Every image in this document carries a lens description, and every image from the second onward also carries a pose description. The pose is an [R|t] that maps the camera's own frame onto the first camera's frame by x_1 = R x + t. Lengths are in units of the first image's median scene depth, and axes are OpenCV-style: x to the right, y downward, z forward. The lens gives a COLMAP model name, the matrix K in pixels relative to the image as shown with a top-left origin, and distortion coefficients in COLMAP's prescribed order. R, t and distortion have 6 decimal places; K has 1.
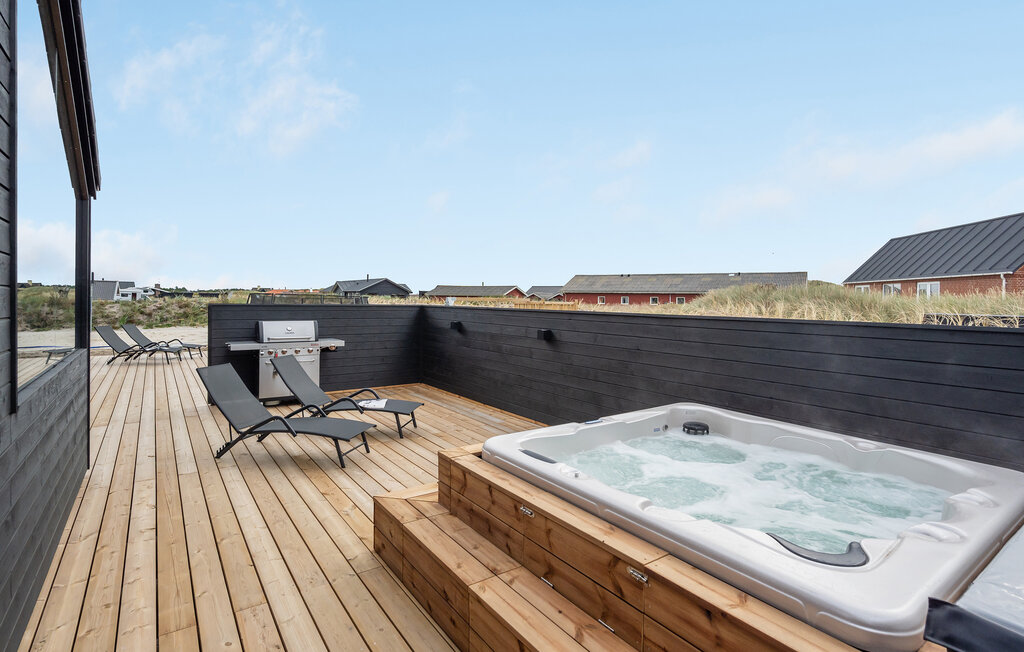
lens RADIAL K [[498.3, 0, 510.7], [0, 498.3, 326.9], [0, 0, 1]] dist [-0.005272, -0.000288]
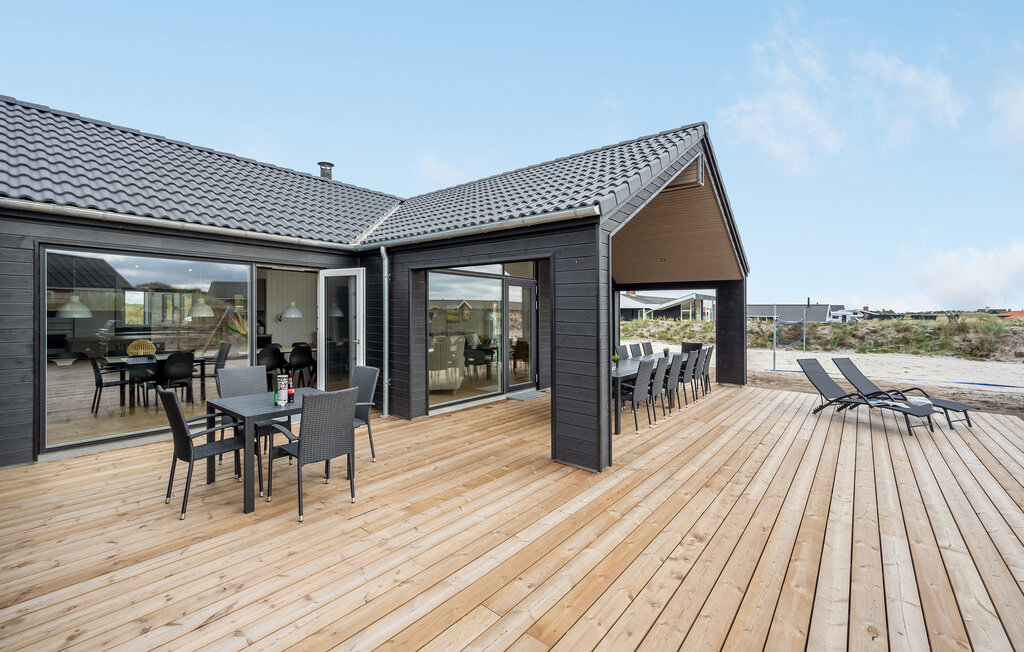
lens RADIAL K [[435.3, 0, 511.3], [0, 435.3, 321.6], [0, 0, 1]] dist [0.001803, 0.000100]
pose [[0.268471, 0.010767, -0.963227, -0.105492], [-0.062237, 0.998042, -0.006191, -0.009201], [0.961275, 0.061610, 0.268616, 0.131078]]
